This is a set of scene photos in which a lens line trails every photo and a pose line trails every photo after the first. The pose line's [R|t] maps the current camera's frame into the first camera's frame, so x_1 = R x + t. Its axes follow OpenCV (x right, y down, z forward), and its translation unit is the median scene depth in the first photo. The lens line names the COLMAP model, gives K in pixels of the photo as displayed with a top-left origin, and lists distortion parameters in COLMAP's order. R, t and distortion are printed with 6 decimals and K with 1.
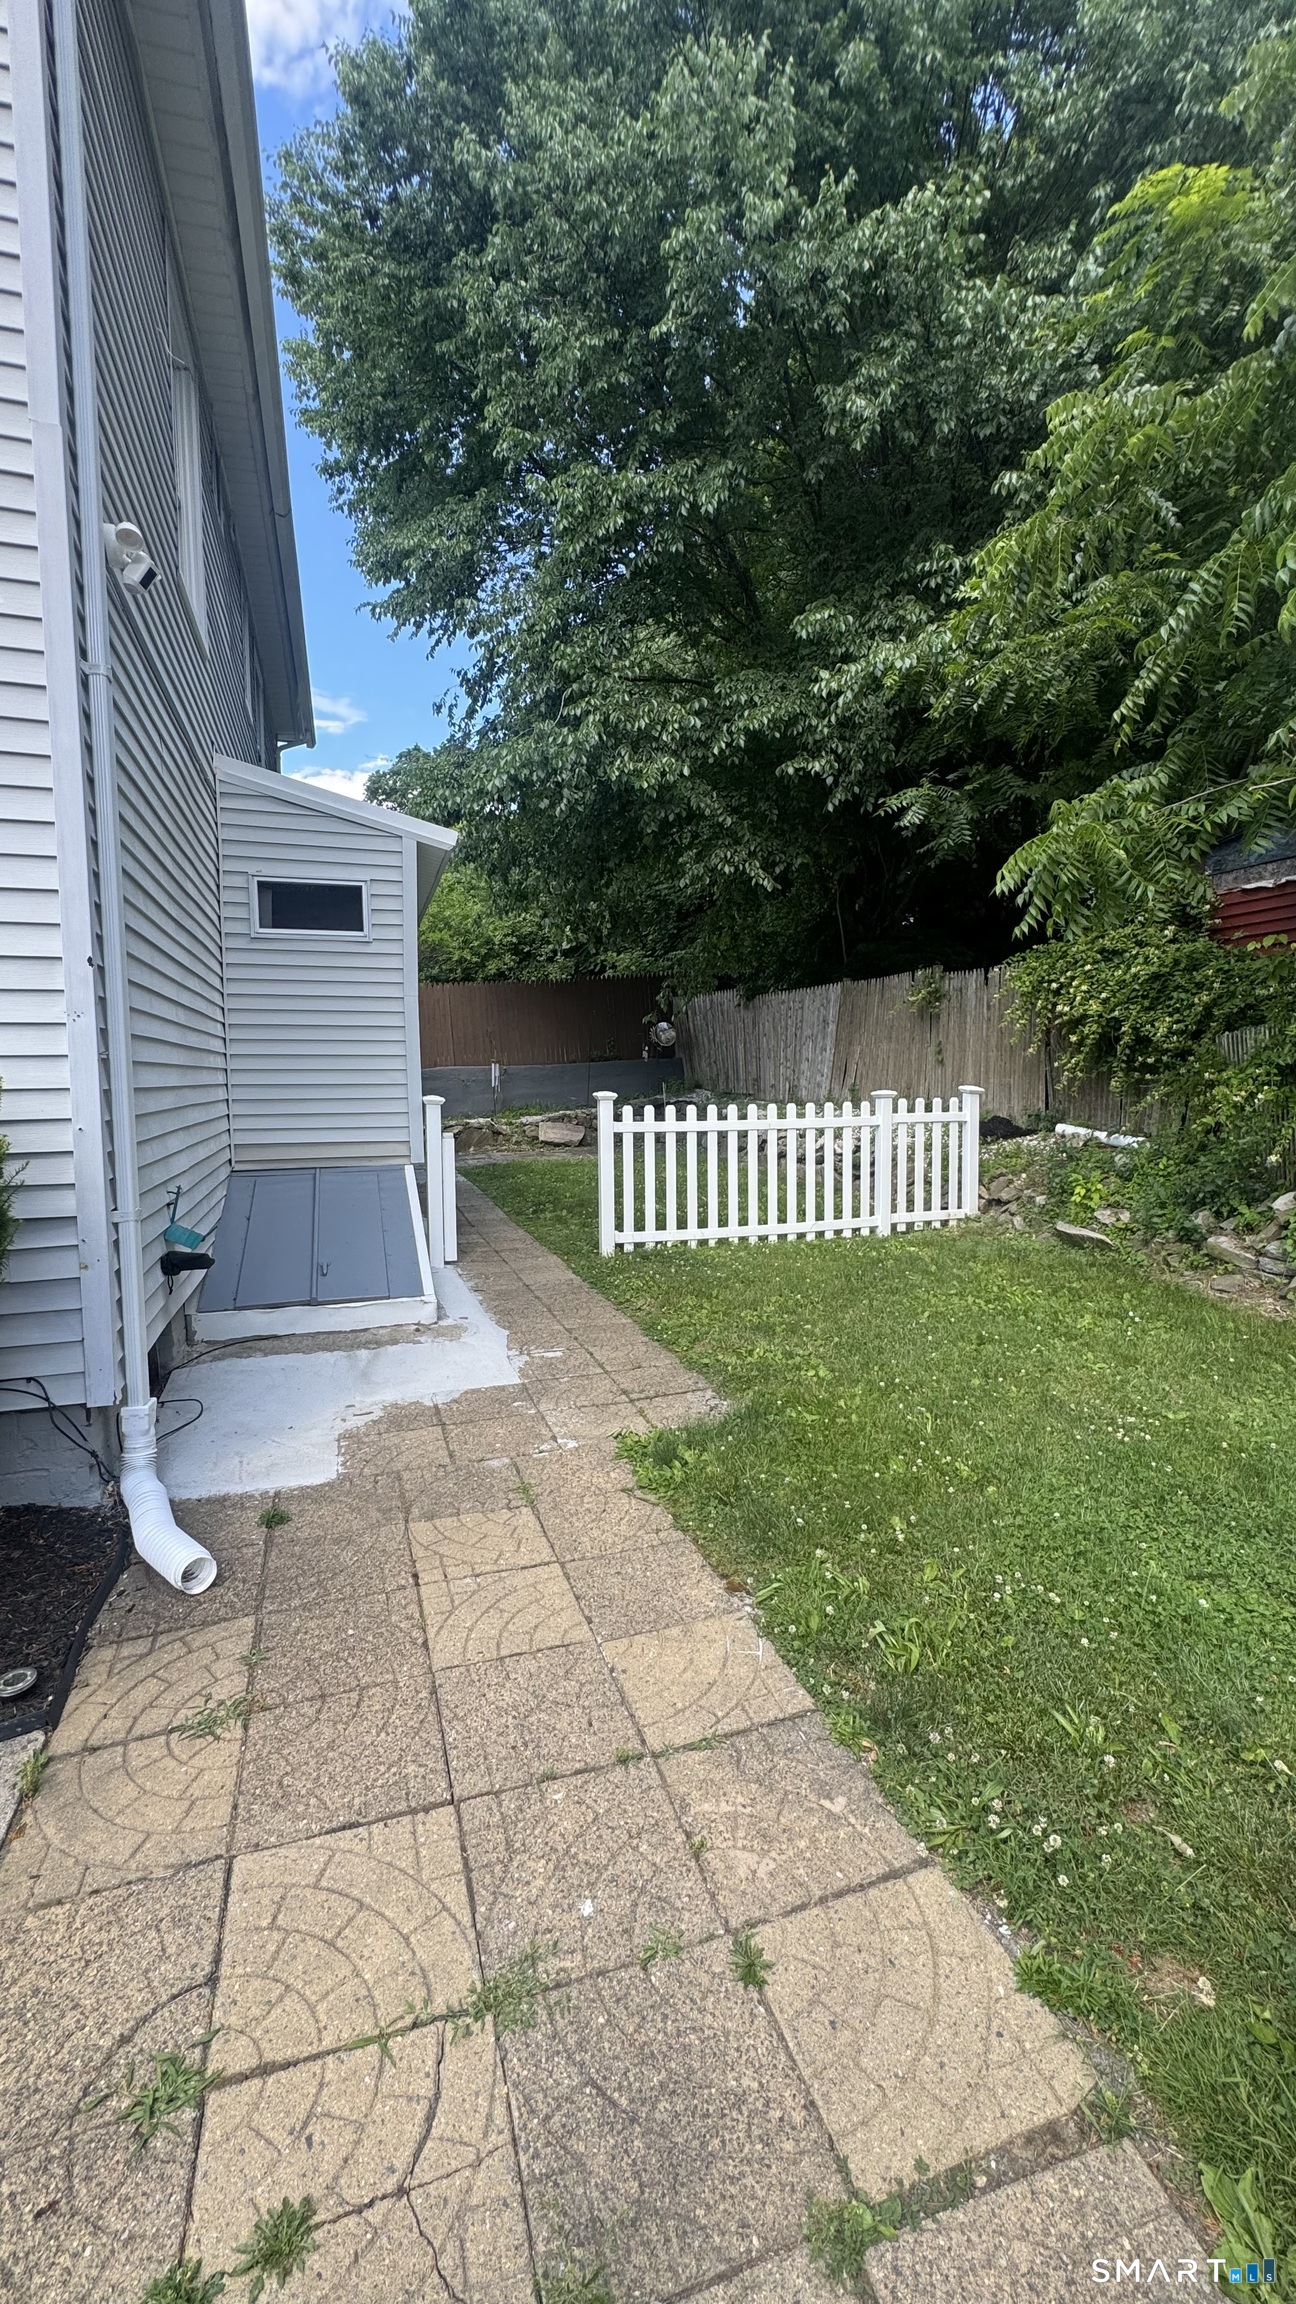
lens RADIAL K [[923.3, 0, 646.4], [0, 923.3, 1153.0], [0, 0, 1]] dist [-0.002941, 0.000215]
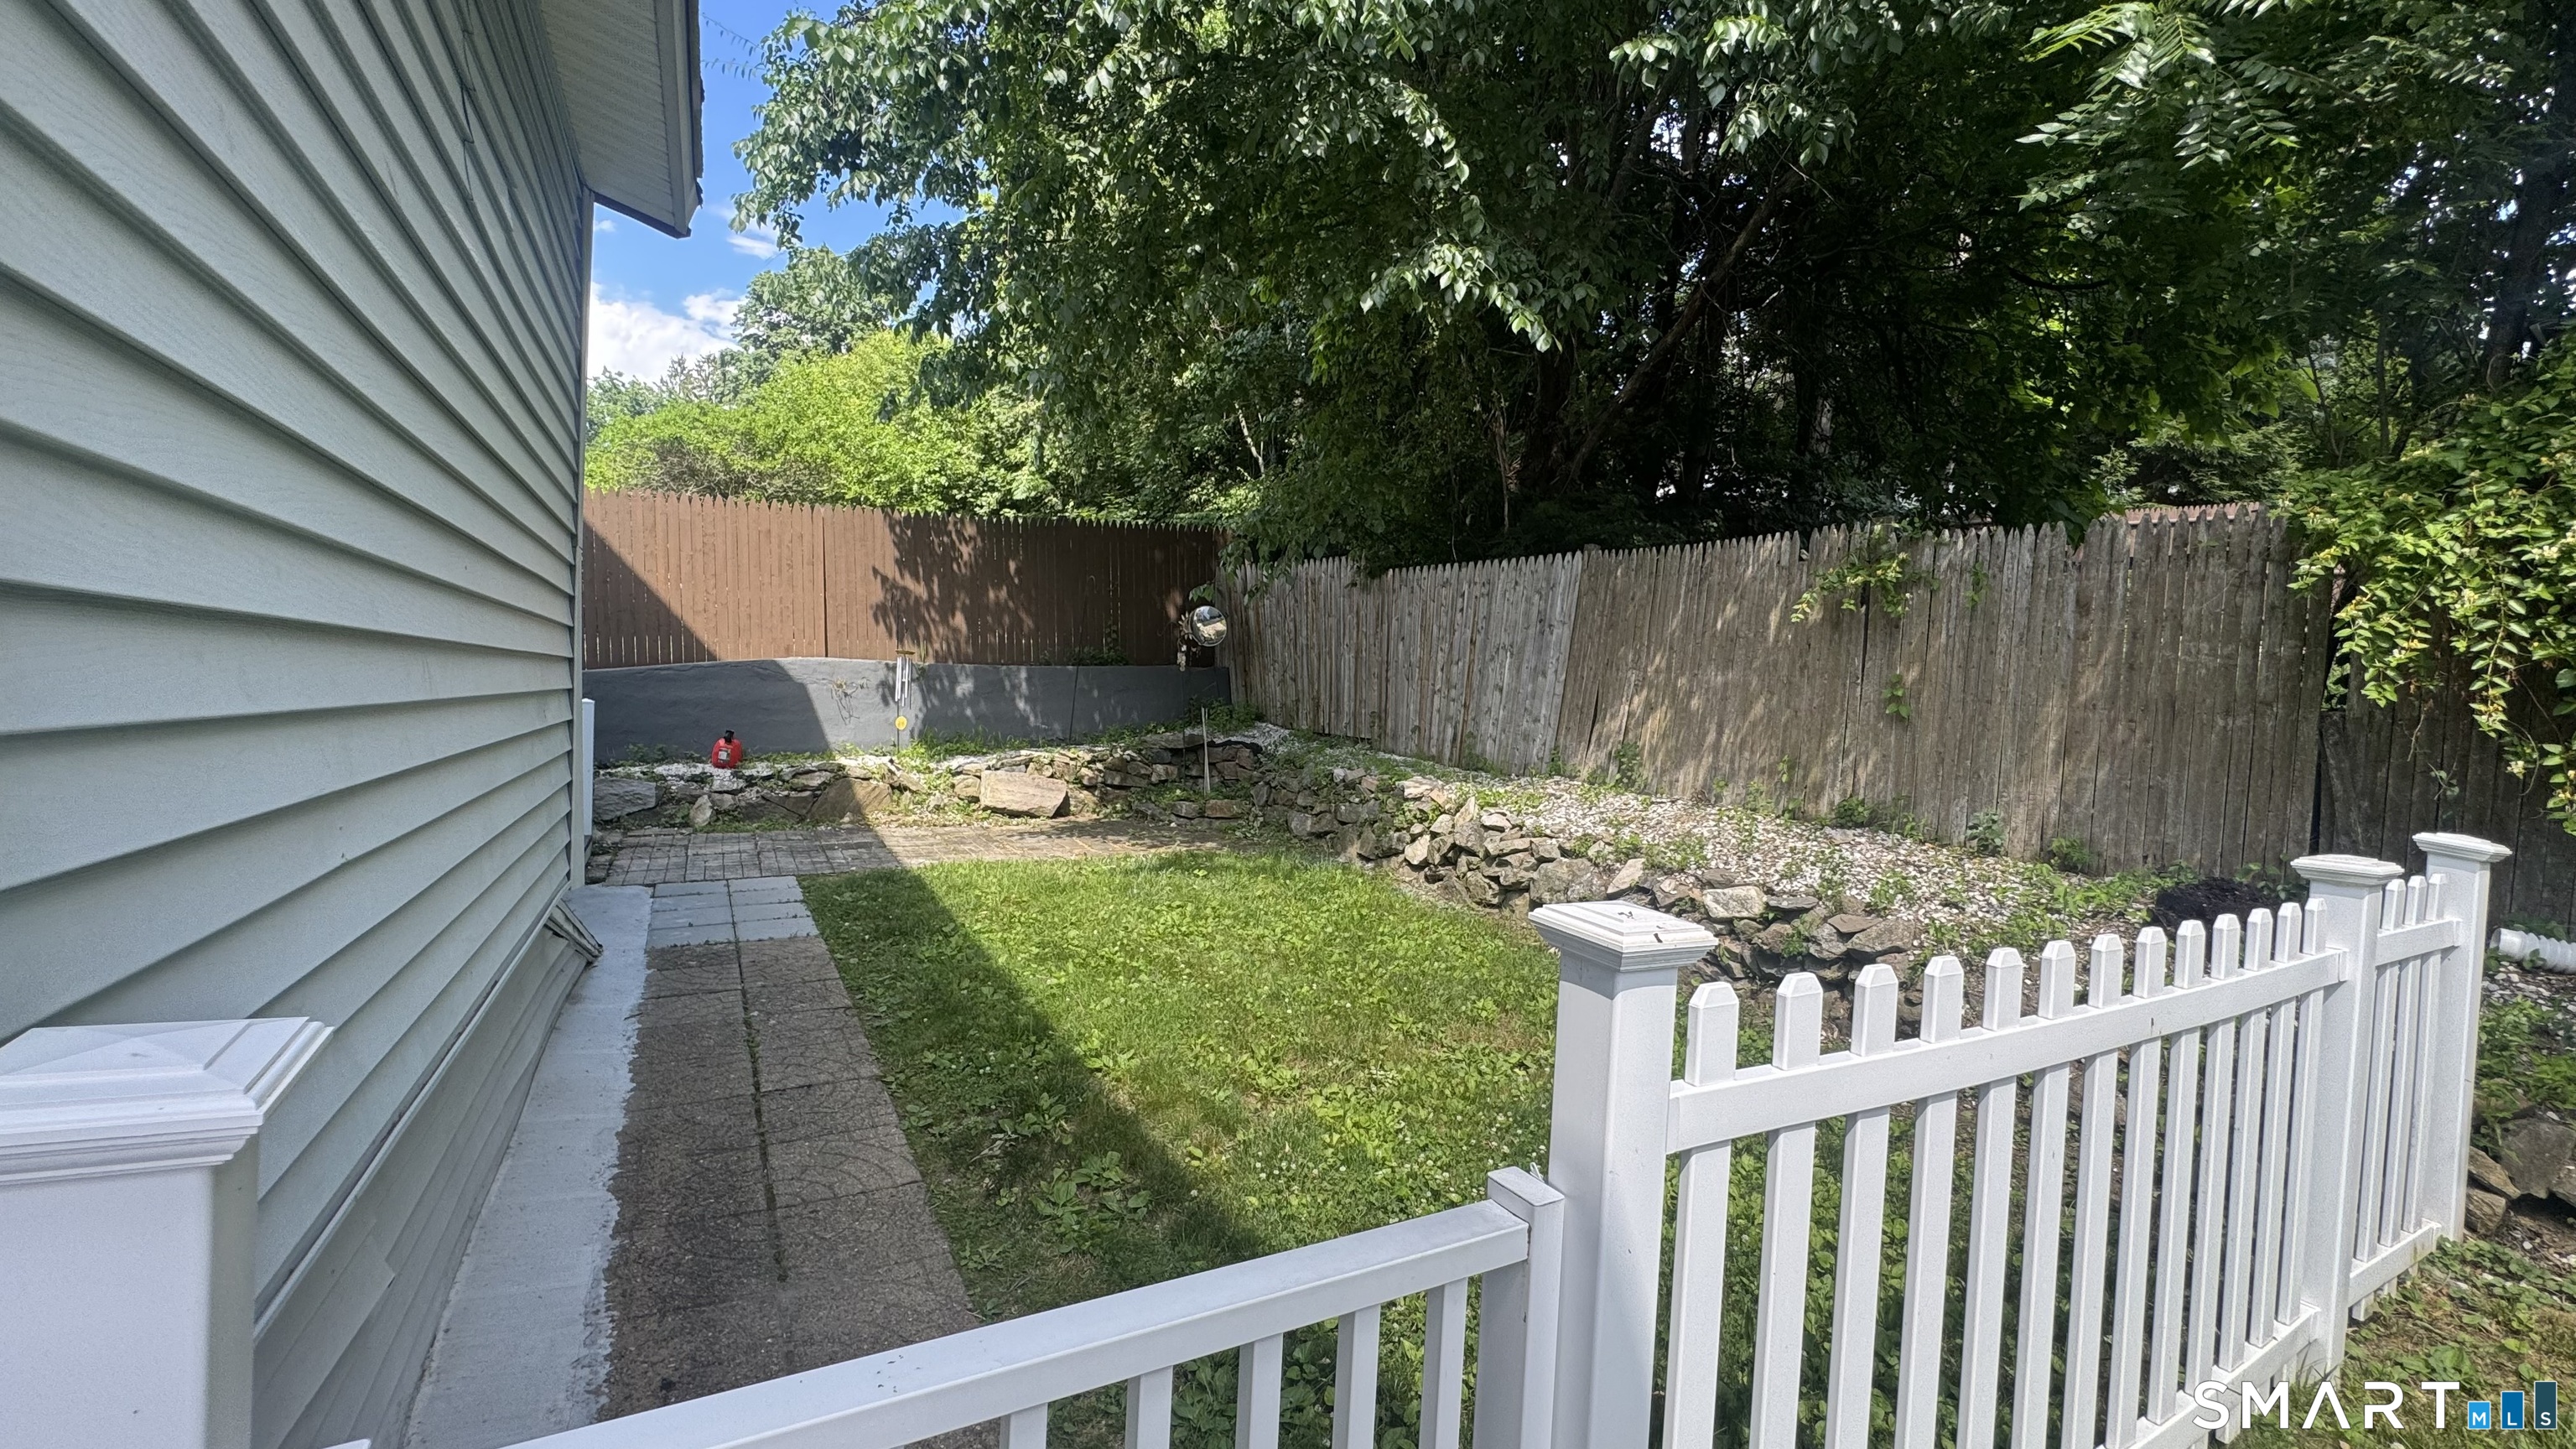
lens RADIAL K [[1032.3, 0, 1288.5], [0, 1032.3, 721.7], [0, 0, 1]] dist [-0.002941, 0.000215]
pose [[0.978783, 0.054456, 0.197529, -0.069709], [-0.044942, 0.997618, -0.052335, -0.042982], [-0.199908, 0.042347, 0.978899, 0.418281]]
